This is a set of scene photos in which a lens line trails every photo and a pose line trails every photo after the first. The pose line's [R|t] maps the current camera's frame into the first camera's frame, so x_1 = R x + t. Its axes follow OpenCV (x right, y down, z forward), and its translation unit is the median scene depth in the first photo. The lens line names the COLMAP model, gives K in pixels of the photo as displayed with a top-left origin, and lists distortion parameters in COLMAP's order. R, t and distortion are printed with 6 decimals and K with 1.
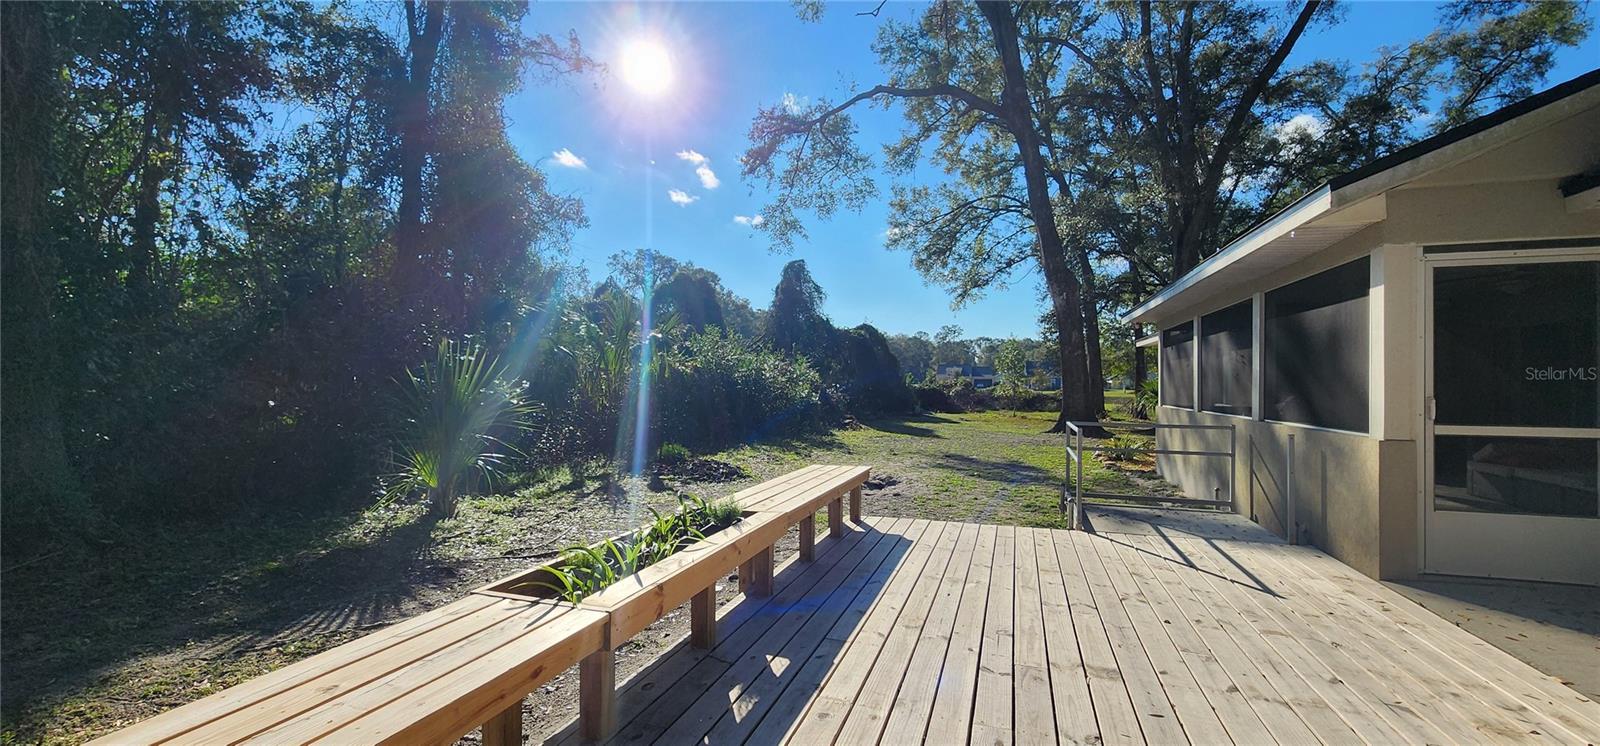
lens RADIAL K [[657.4, 0, 798.9], [0, 657.4, 377.0], [0, 0, 1]] dist [0.000477, 0.000371]
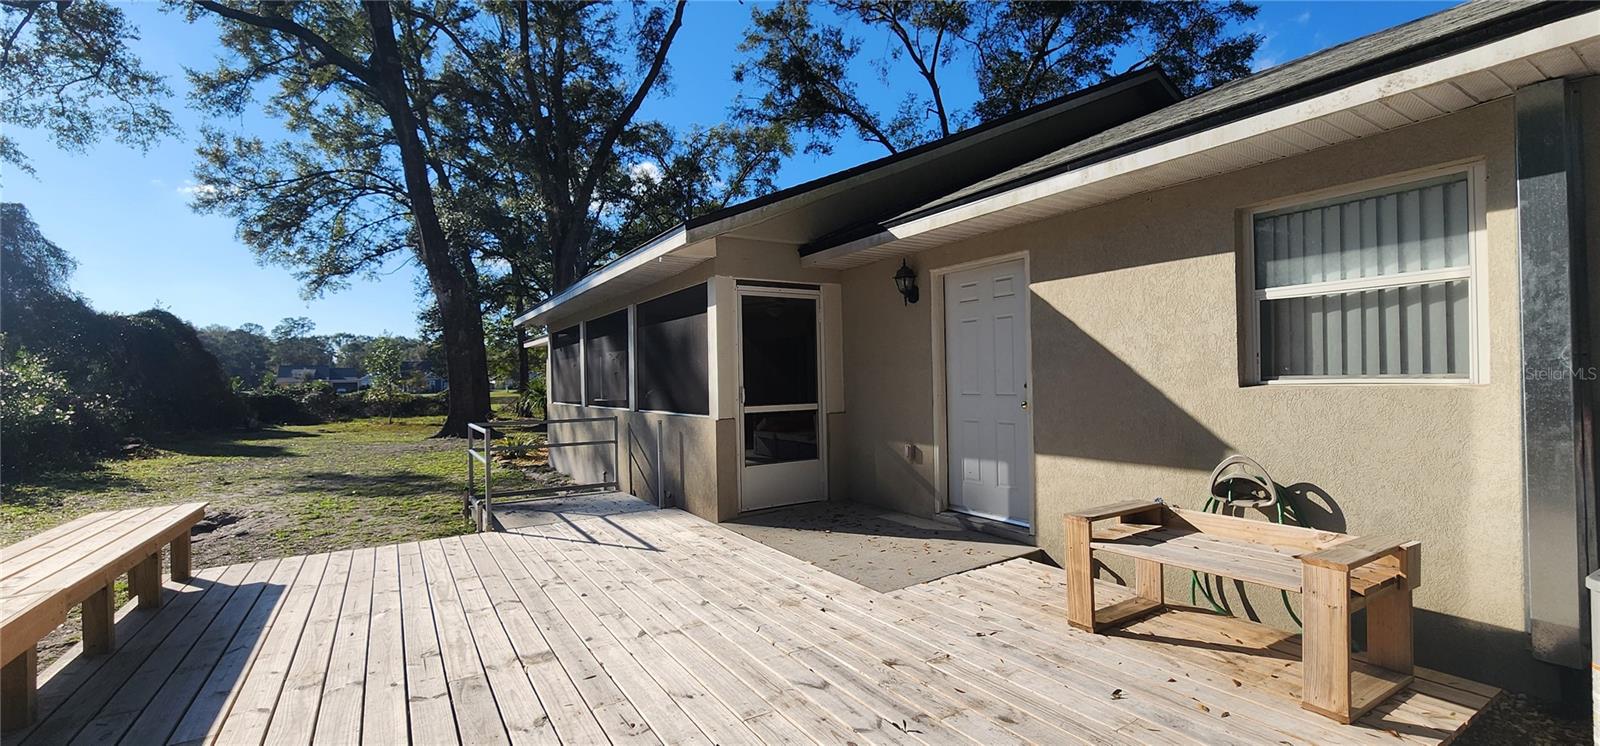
lens RADIAL K [[657.4, 0, 798.9], [0, 657.4, 377.0], [0, 0, 1]] dist [0.000477, 0.000371]
pose [[0.638446, -0.017386, 0.769471, -0.014762], [0.017834, 0.999811, 0.007793, 0.000178], [-0.769460, 0.008747, 0.638635, 0.001278]]
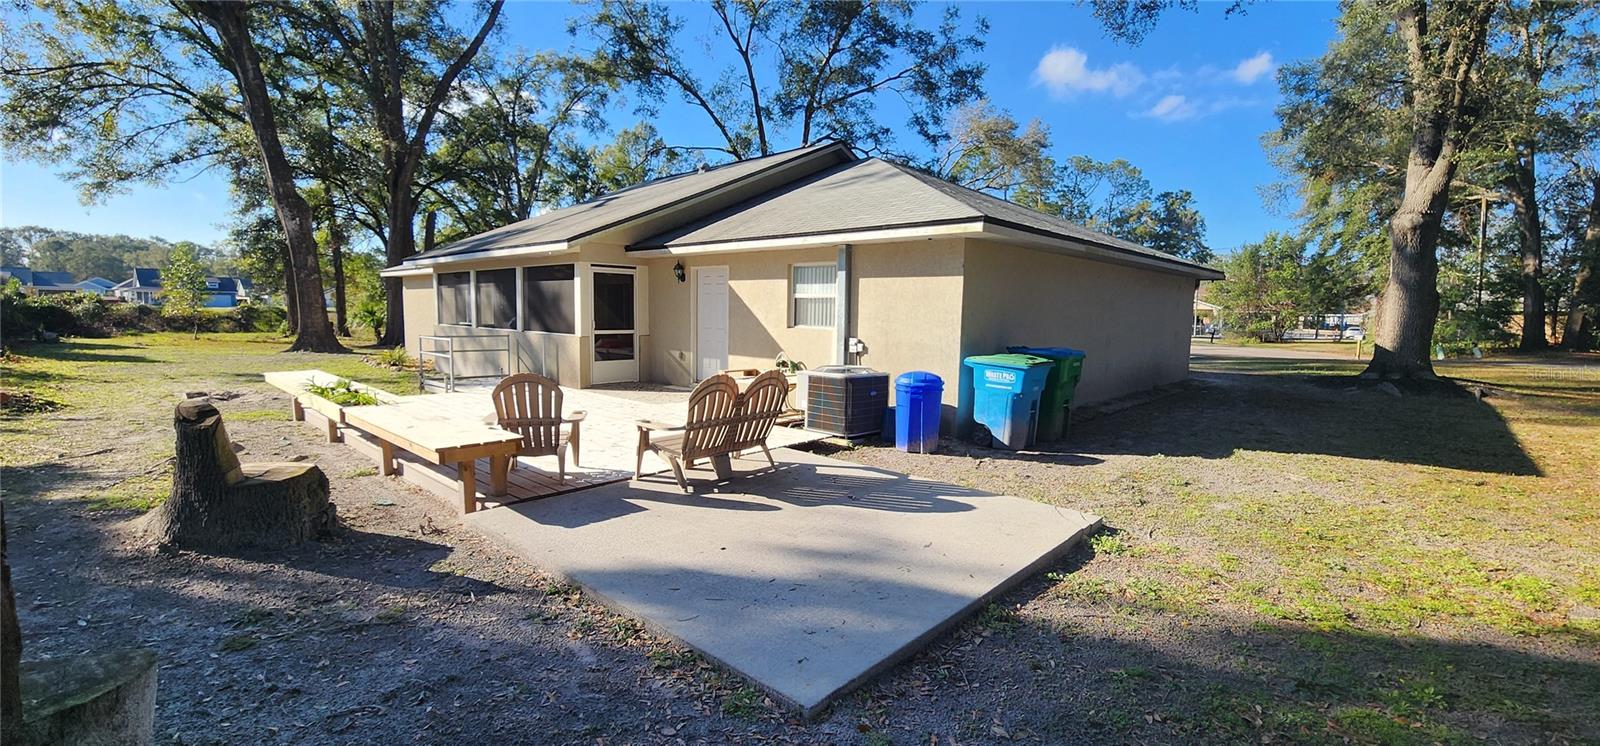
lens RADIAL K [[651.6, 0, 794.1], [0, 651.6, 355.2], [0, 0, 1]] dist [0.000228, 0.000151]
pose [[0.423313, -0.062391, 0.903833, -0.345897], [-0.023093, 0.996559, 0.079607, -0.018162], [-0.905689, -0.054570, 0.420415, -0.272904]]
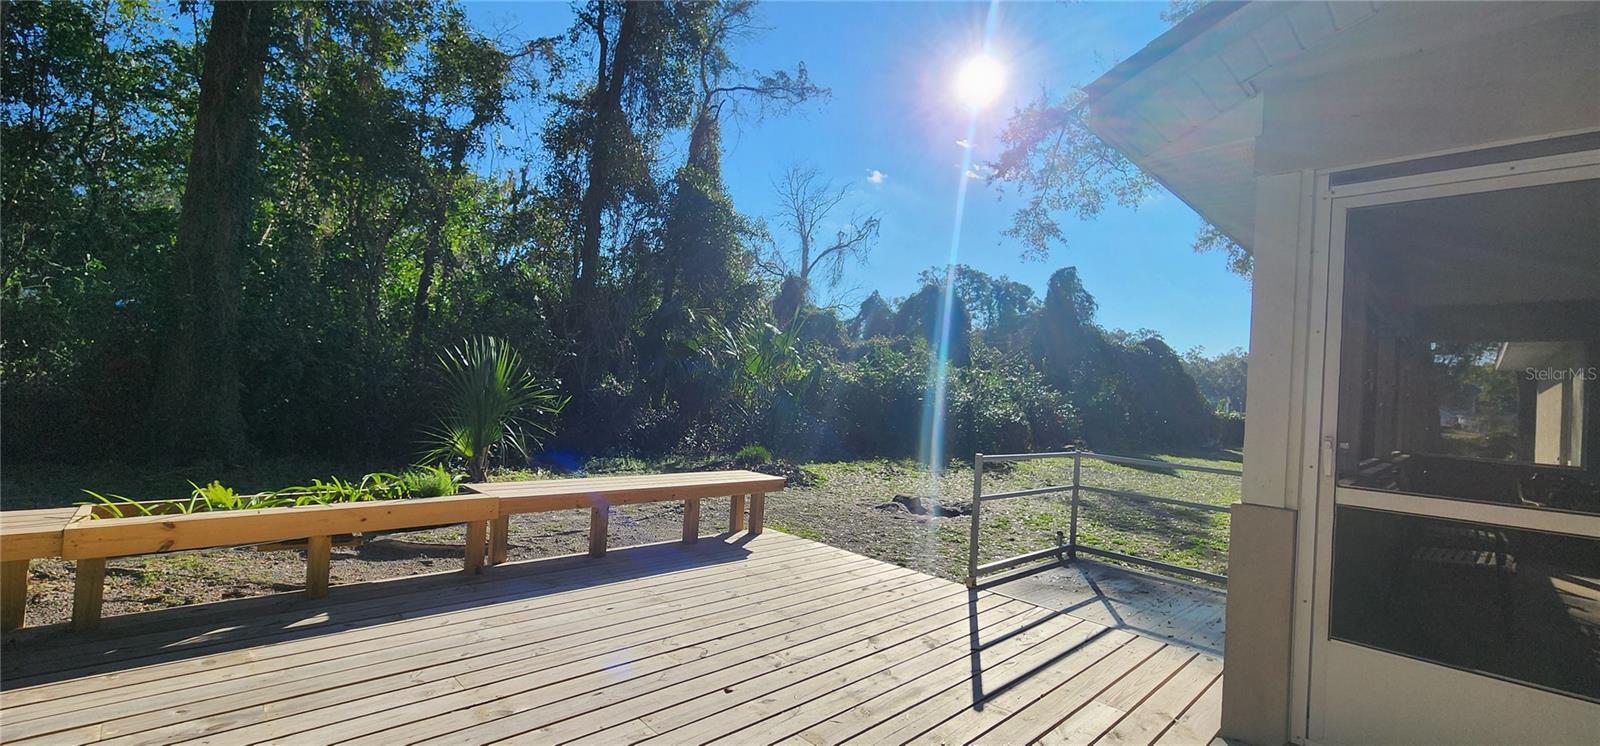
lens RADIAL K [[657.4, 0, 798.9], [0, 657.4, 377.0], [0, 0, 1]] dist [0.000477, 0.000371]
pose [[0.882879, 0.035563, -0.468253, 0.246195], [-0.046740, 0.998832, -0.012268, 0.002240], [0.467269, 0.032718, 0.883509, 0.084974]]
